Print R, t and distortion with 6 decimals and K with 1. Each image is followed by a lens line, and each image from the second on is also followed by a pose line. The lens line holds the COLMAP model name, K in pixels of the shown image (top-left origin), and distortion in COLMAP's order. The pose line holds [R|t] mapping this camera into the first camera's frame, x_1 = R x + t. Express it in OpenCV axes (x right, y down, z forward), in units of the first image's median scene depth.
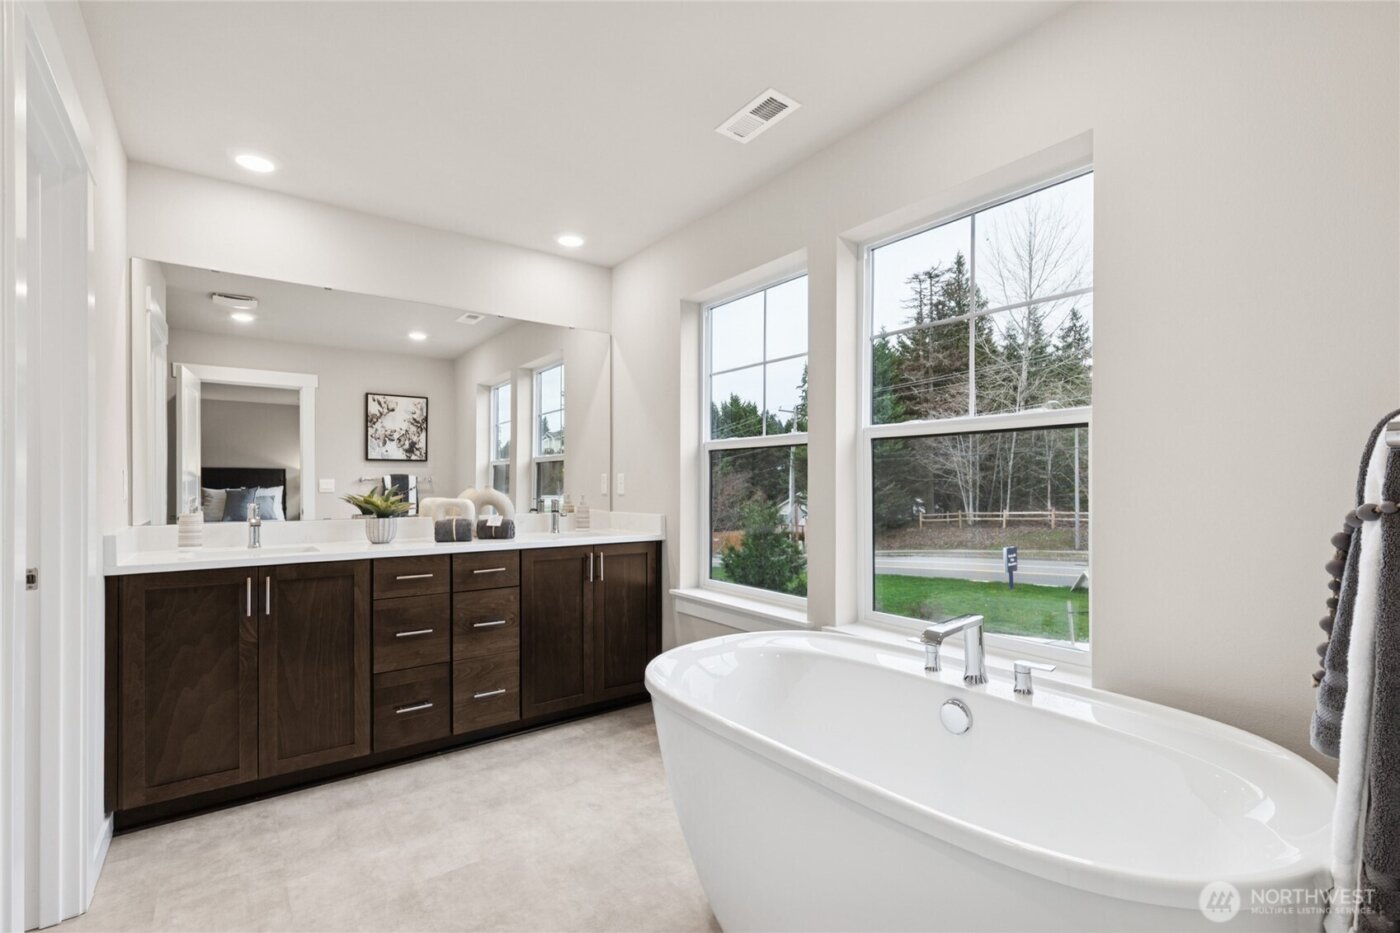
lens RADIAL K [[640.0, 0, 700.7], [0, 640.0, 479.6], [0, 0, 1]] dist [0.014038, -0.002743]
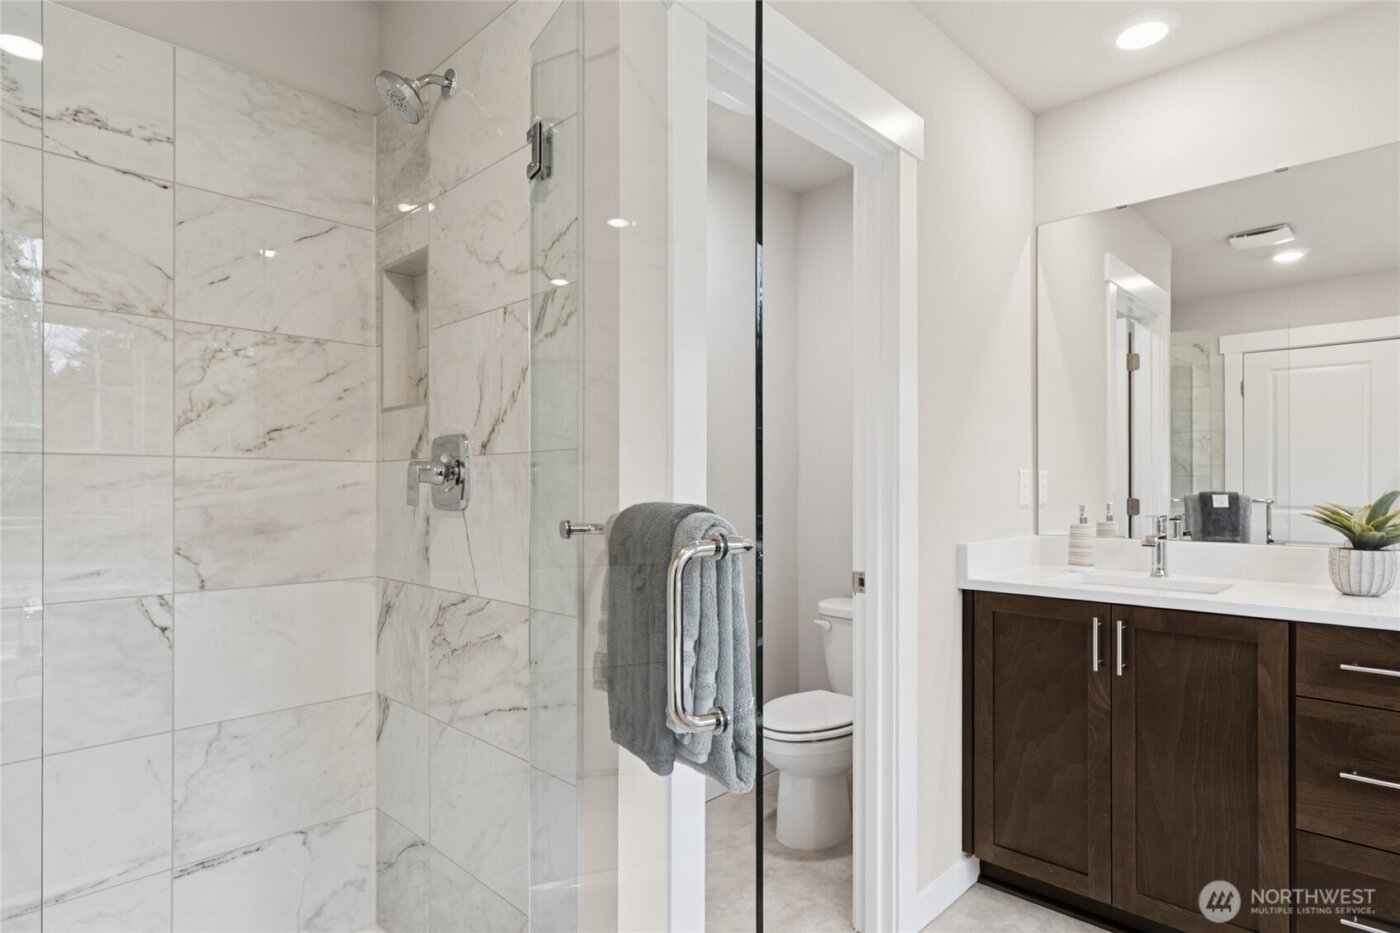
lens RADIAL K [[776.9, 0, 700.9], [0, 776.9, 481.3], [0, 0, 1]] dist [0.007296, 0.001518]
pose [[0.162468, -0.004006, -0.986706, 0.082523], [0.005981, 0.999977, -0.003075, 0.000108], [0.986696, -0.005401, 0.162488, 0.404532]]
